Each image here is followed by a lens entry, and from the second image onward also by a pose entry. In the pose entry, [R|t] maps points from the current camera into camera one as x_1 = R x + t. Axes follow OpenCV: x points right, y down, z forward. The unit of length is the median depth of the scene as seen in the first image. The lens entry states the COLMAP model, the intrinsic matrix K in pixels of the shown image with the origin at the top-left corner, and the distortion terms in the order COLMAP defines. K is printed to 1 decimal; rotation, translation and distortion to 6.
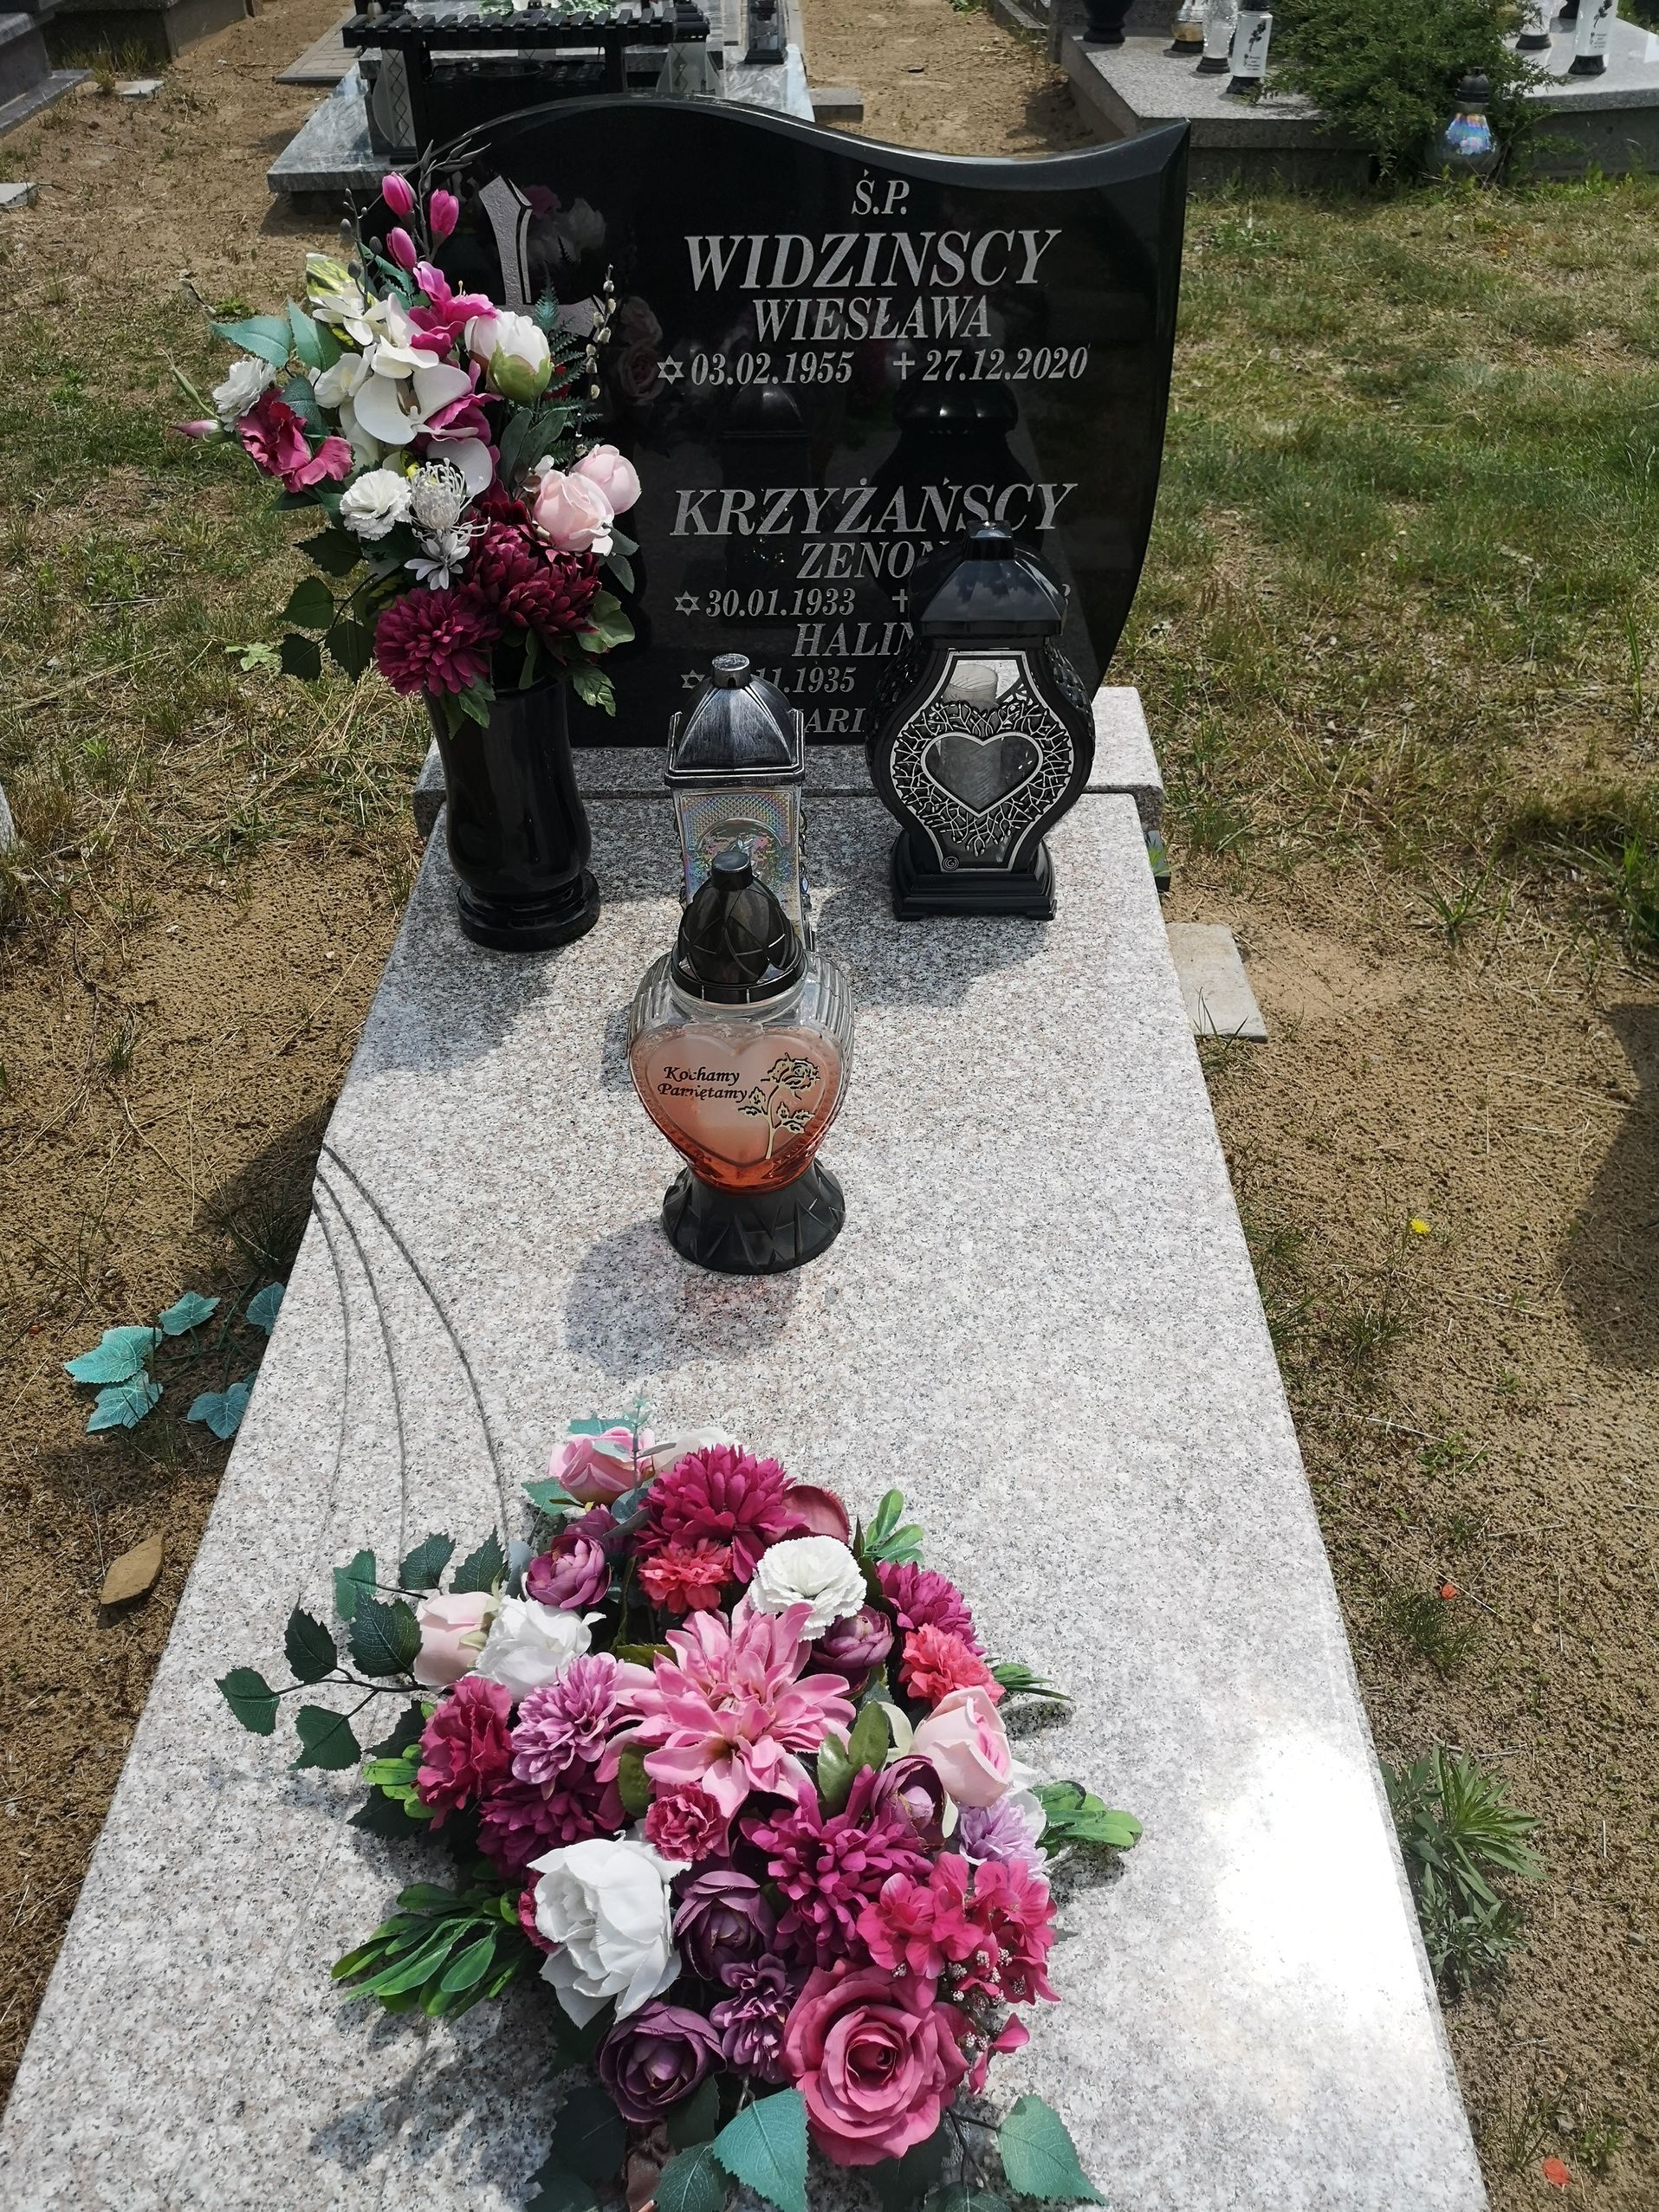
lens RADIAL K [[1789.1, 0, 822.0], [0, 1789.1, 1110.3], [0, 0, 1]] dist [0.017660, -0.039397]
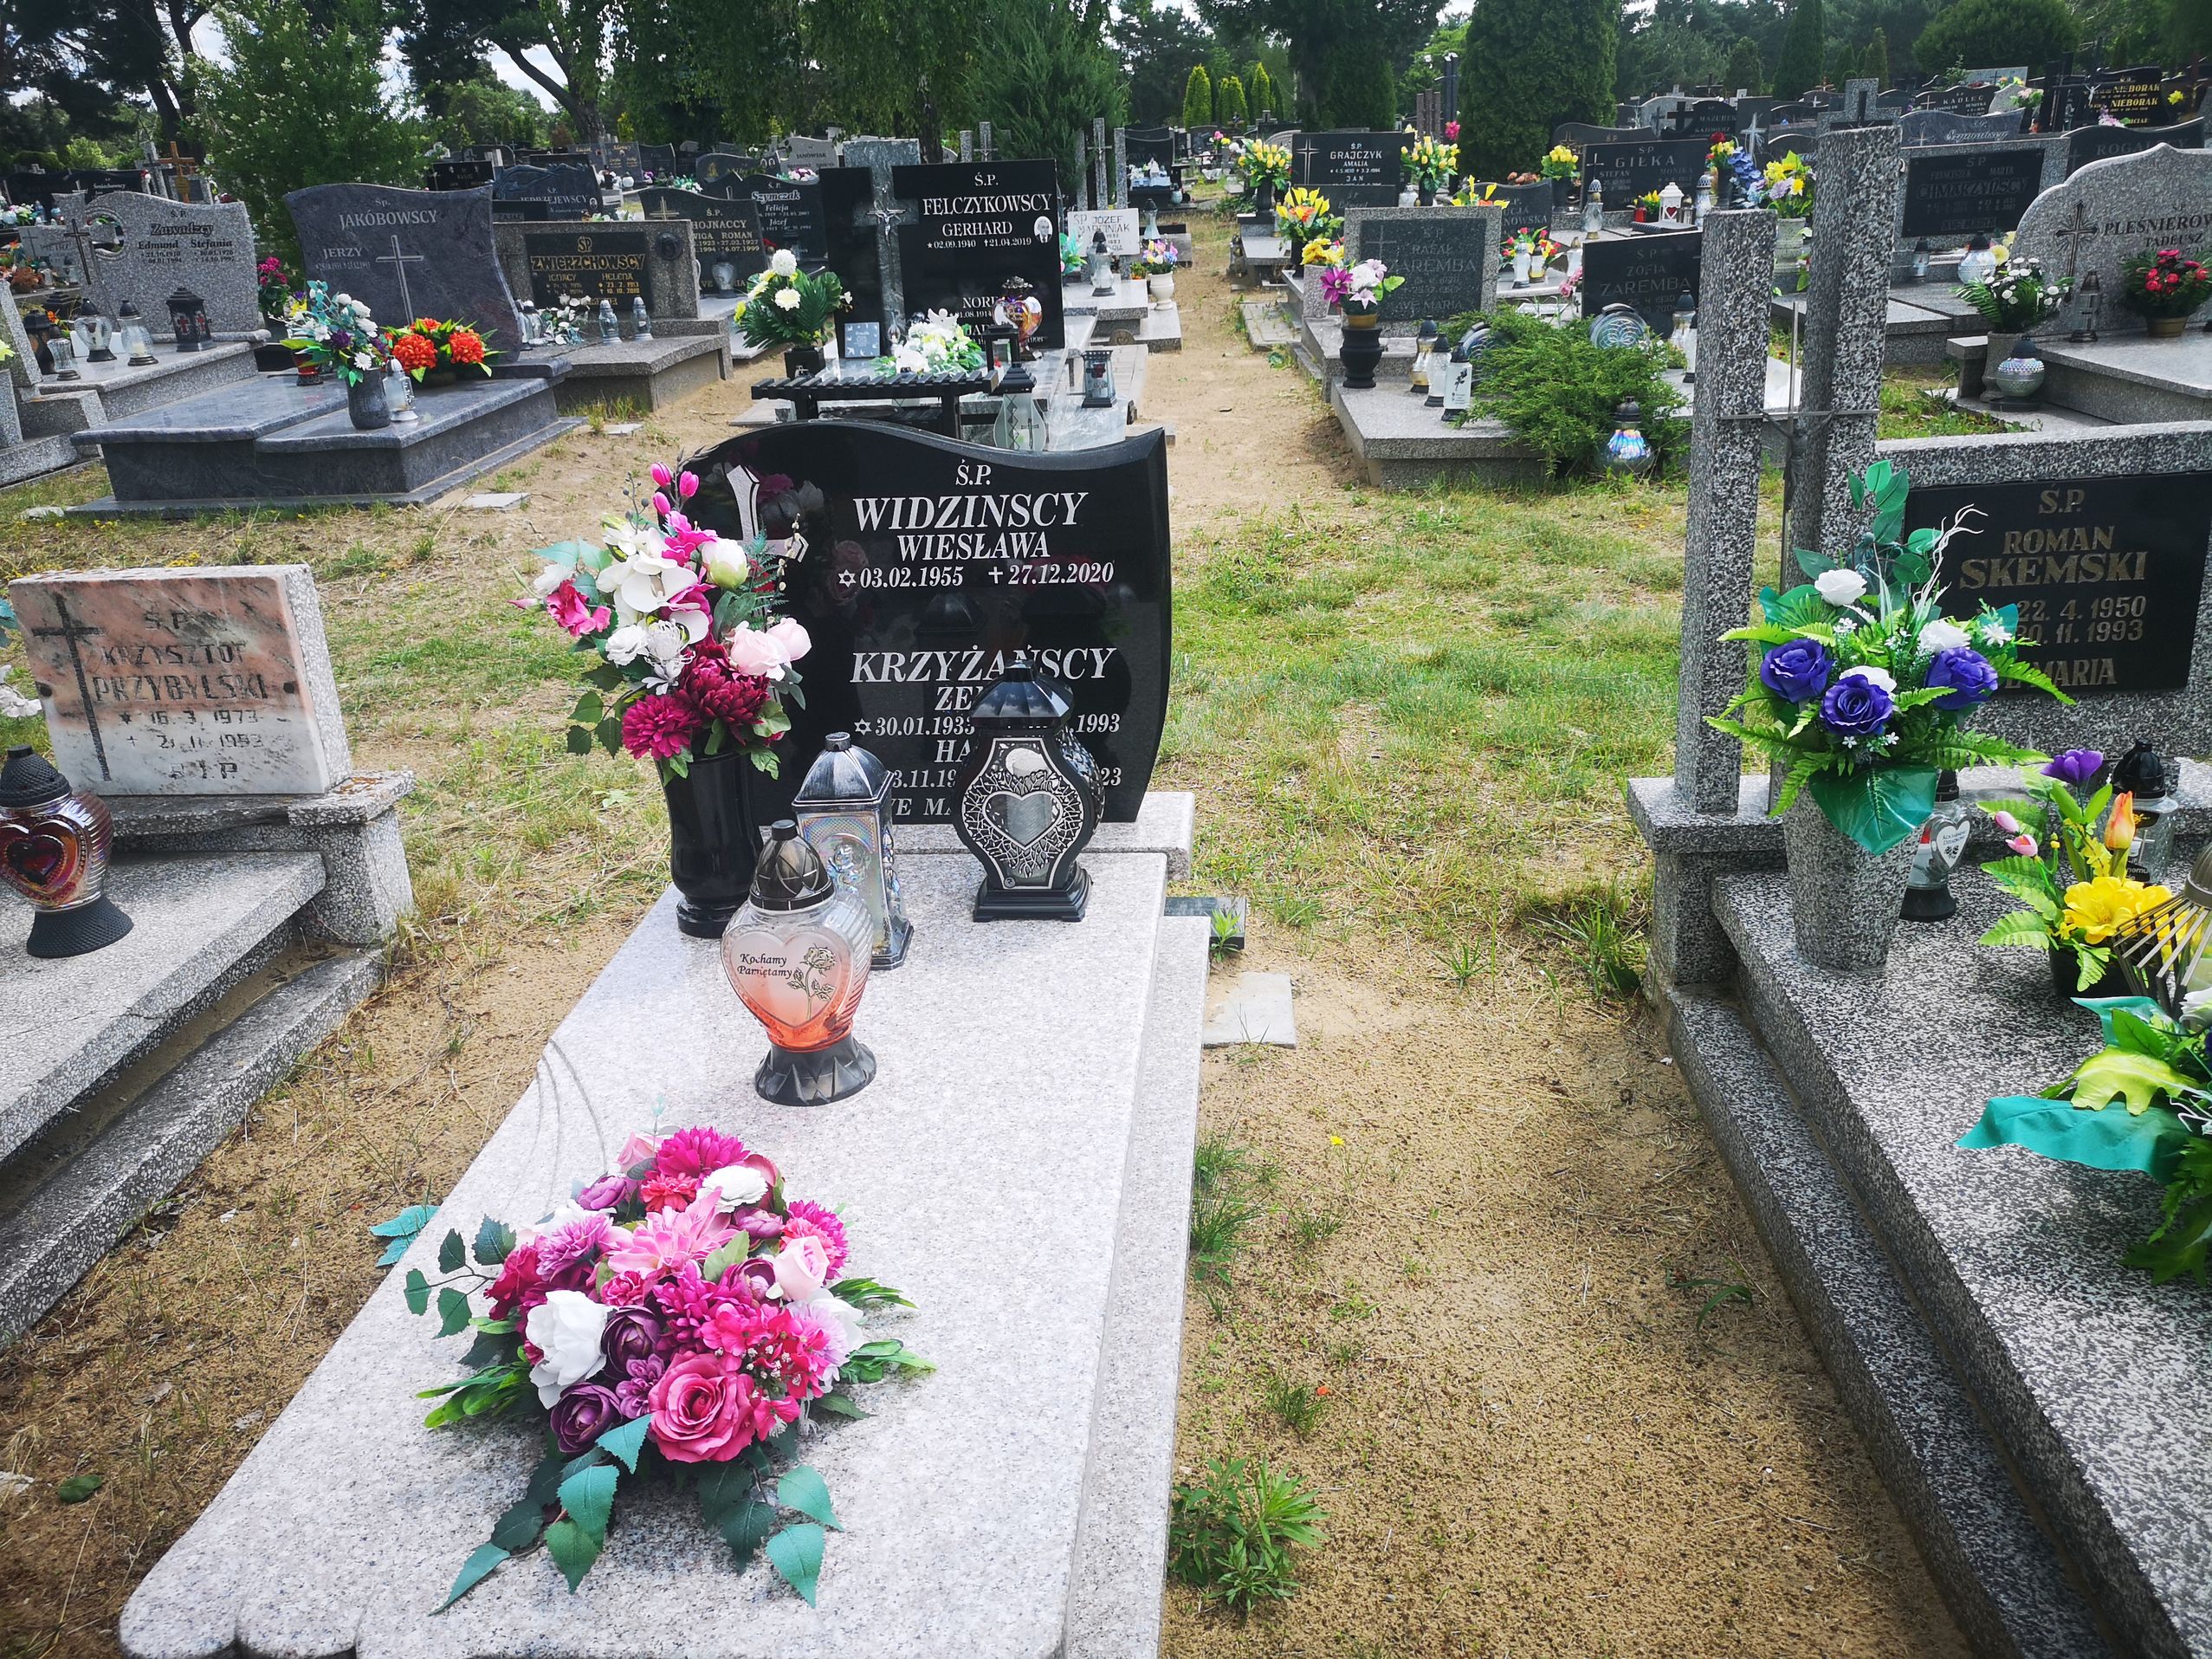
lens RADIAL K [[1717.2, 0, 1099.6], [0, 1717.2, 815.7], [0, 0, 1]] dist [0.065807, -0.074308]
pose [[0.996656, 0.002769, -0.081668, 0.260791], [-0.026612, 0.955939, -0.292356, 0.218380], [0.077260, 0.293552, 0.952816, -0.351946]]
